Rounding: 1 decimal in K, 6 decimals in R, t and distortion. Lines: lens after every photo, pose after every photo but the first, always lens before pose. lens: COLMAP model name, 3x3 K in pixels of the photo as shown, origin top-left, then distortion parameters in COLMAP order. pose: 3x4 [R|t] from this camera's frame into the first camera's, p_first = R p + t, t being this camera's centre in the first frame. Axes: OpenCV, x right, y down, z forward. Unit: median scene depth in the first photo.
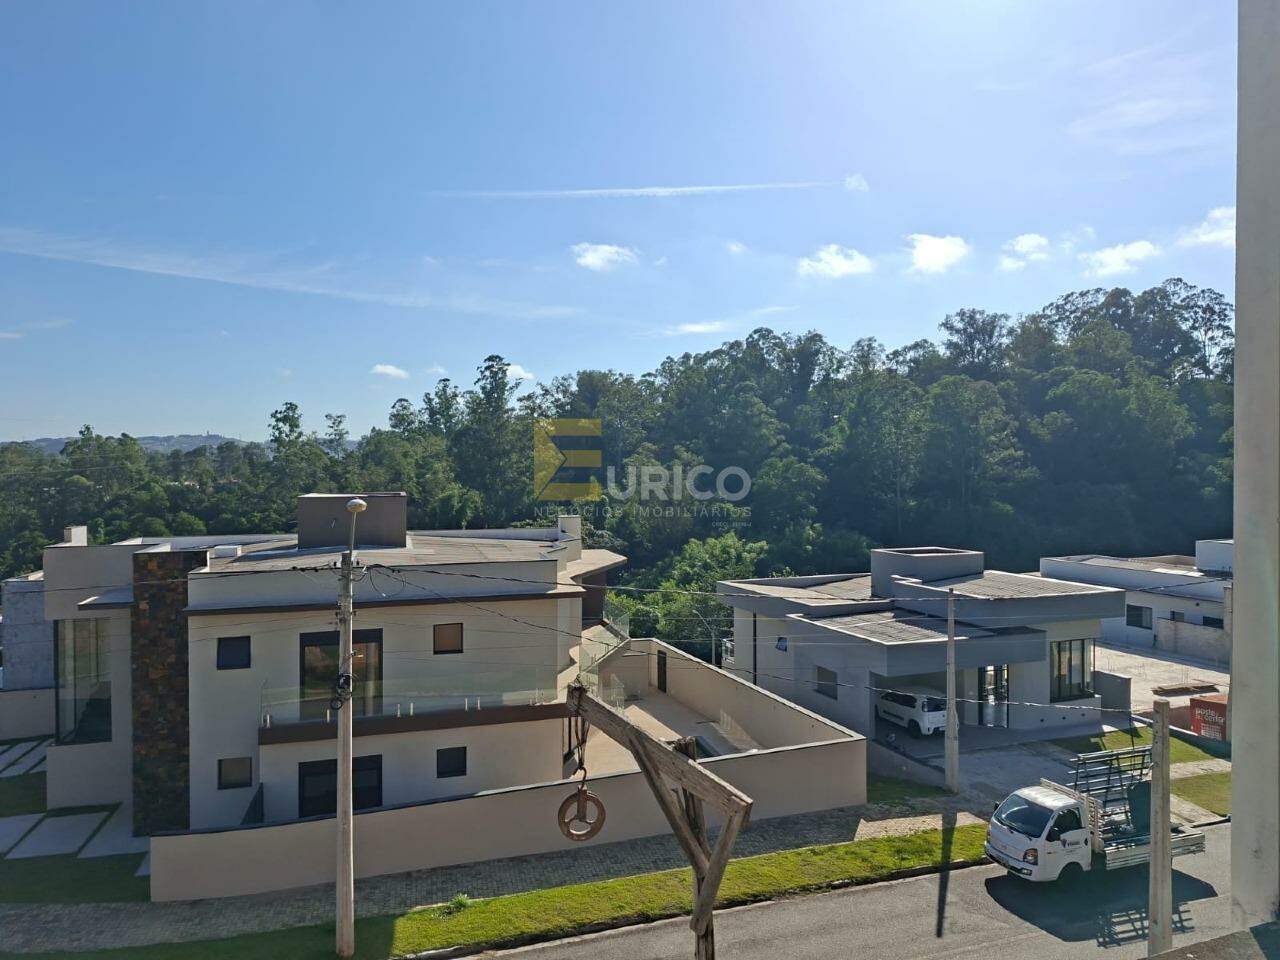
lens RADIAL K [[888.3, 0, 681.4], [0, 888.3, 476.3], [0, 0, 1]] dist [0.042992, -0.056211]
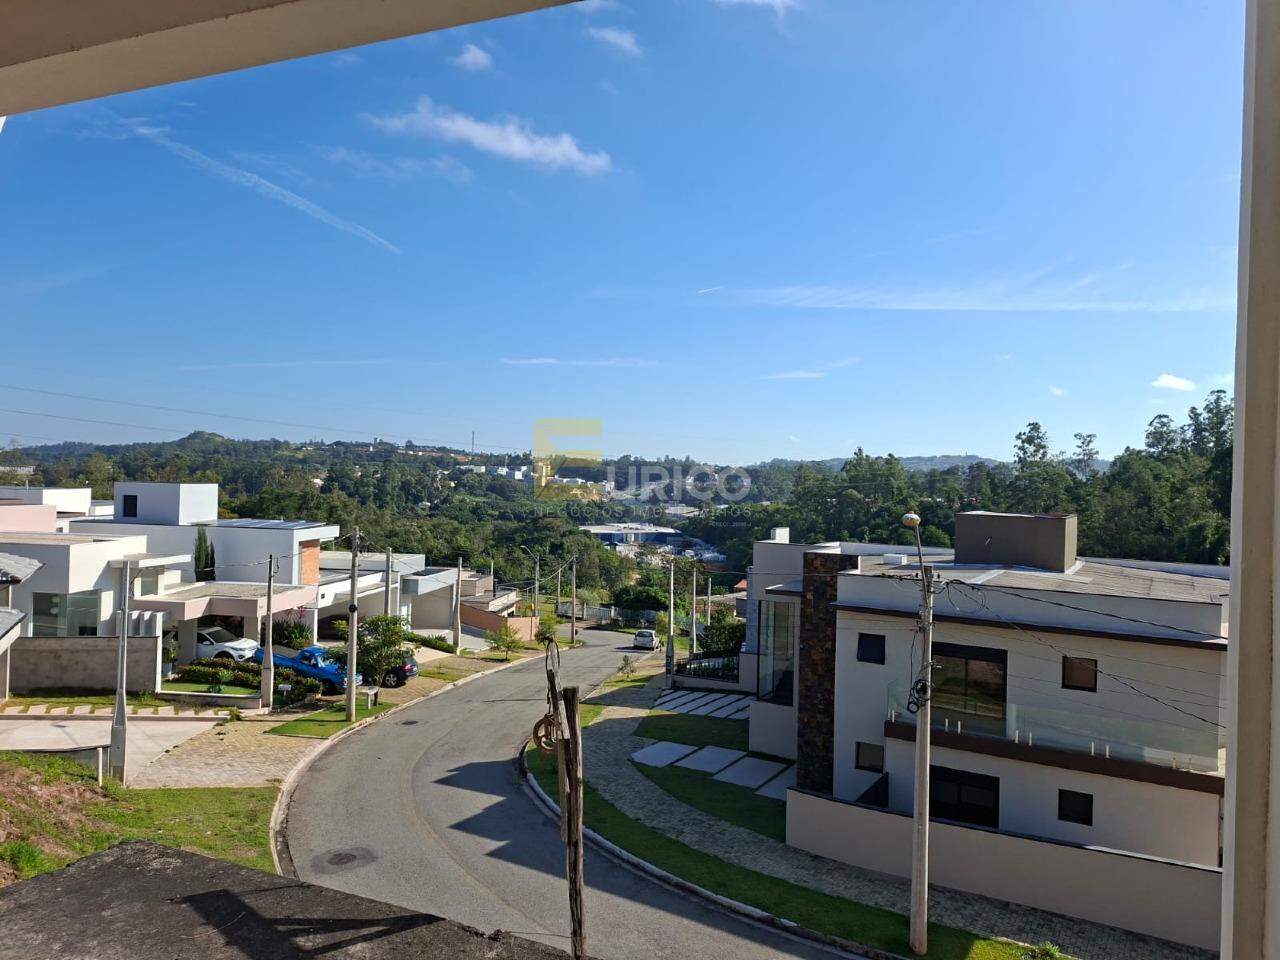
lens RADIAL K [[888.3, 0, 631.6], [0, 888.3, 479.1], [0, 0, 1]] dist [0.042992, -0.056211]
pose [[0.664497, 0.021024, -0.746995, 0.112152], [-0.035626, 0.999359, -0.003565, 0.000371], [0.746441, 0.028981, 0.664820, 0.027512]]
